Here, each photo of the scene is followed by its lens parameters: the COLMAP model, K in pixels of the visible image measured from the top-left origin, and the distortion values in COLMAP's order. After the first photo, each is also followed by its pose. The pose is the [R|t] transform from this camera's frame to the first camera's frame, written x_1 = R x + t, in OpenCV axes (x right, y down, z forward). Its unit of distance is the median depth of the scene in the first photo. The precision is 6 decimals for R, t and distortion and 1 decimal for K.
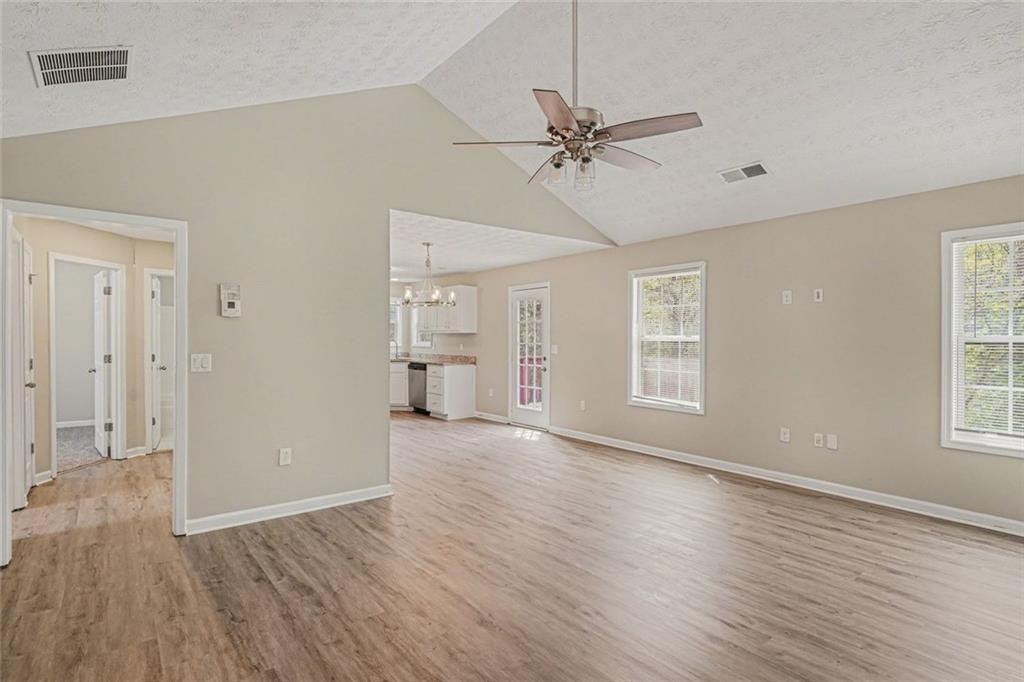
lens RADIAL K [[508.5, 0, 512.0], [0, 508.5, 341.0], [0, 0, 1]] dist [0.000236, 0.000629]
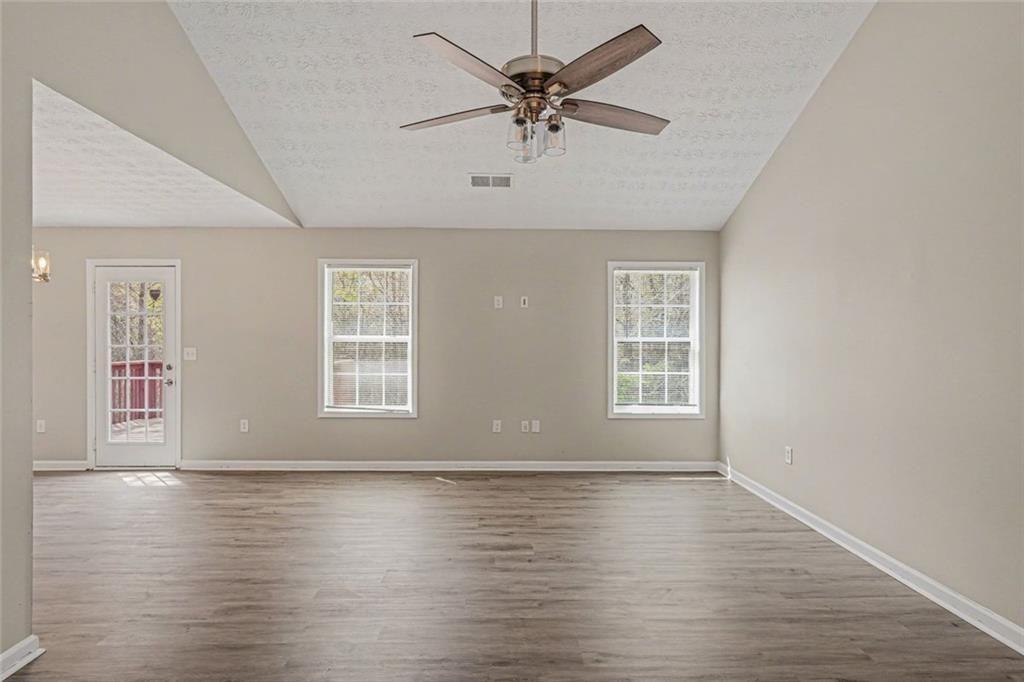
lens RADIAL K [[508.5, 0, 512.0], [0, 508.5, 341.0], [0, 0, 1]] dist [0.000236, 0.000629]
pose [[0.613757, -0.004252, 0.789484, -0.254041], [0.002735, 0.999991, 0.003259, -0.003579], [-0.789491, 0.000159, 0.613763, 0.240409]]
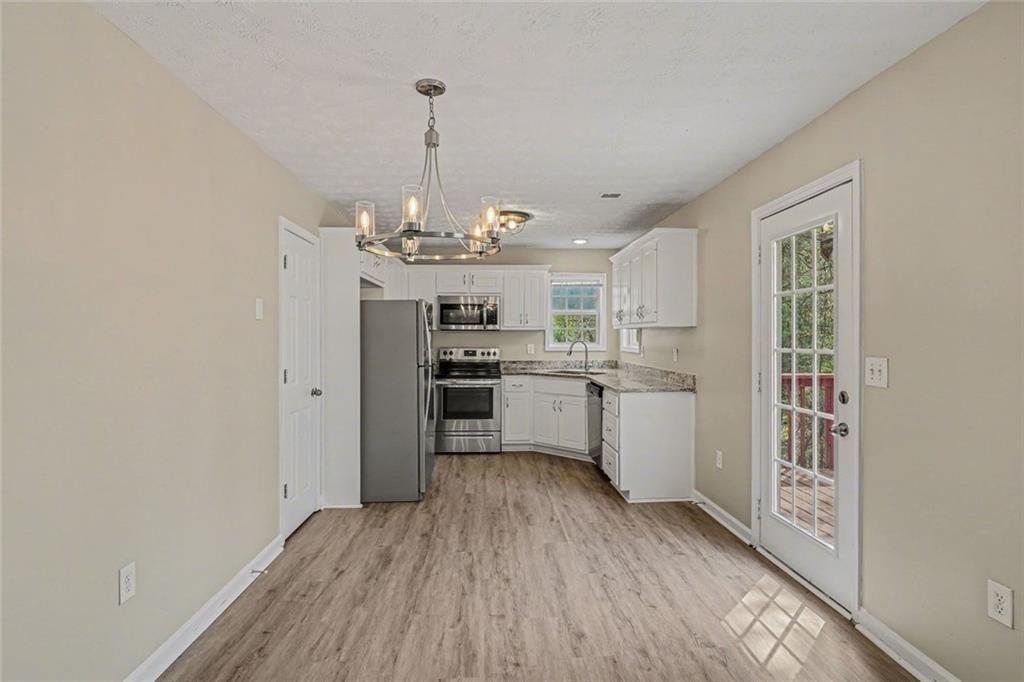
lens RADIAL K [[508.5, 0, 512.0], [0, 508.5, 341.0], [0, 0, 1]] dist [0.000236, 0.000629]
pose [[0.807022, -0.006143, -0.590489, 0.108897], [0.006328, 0.999978, -0.001754, -0.004020], [0.590487, -0.002321, 0.807044, 0.758433]]
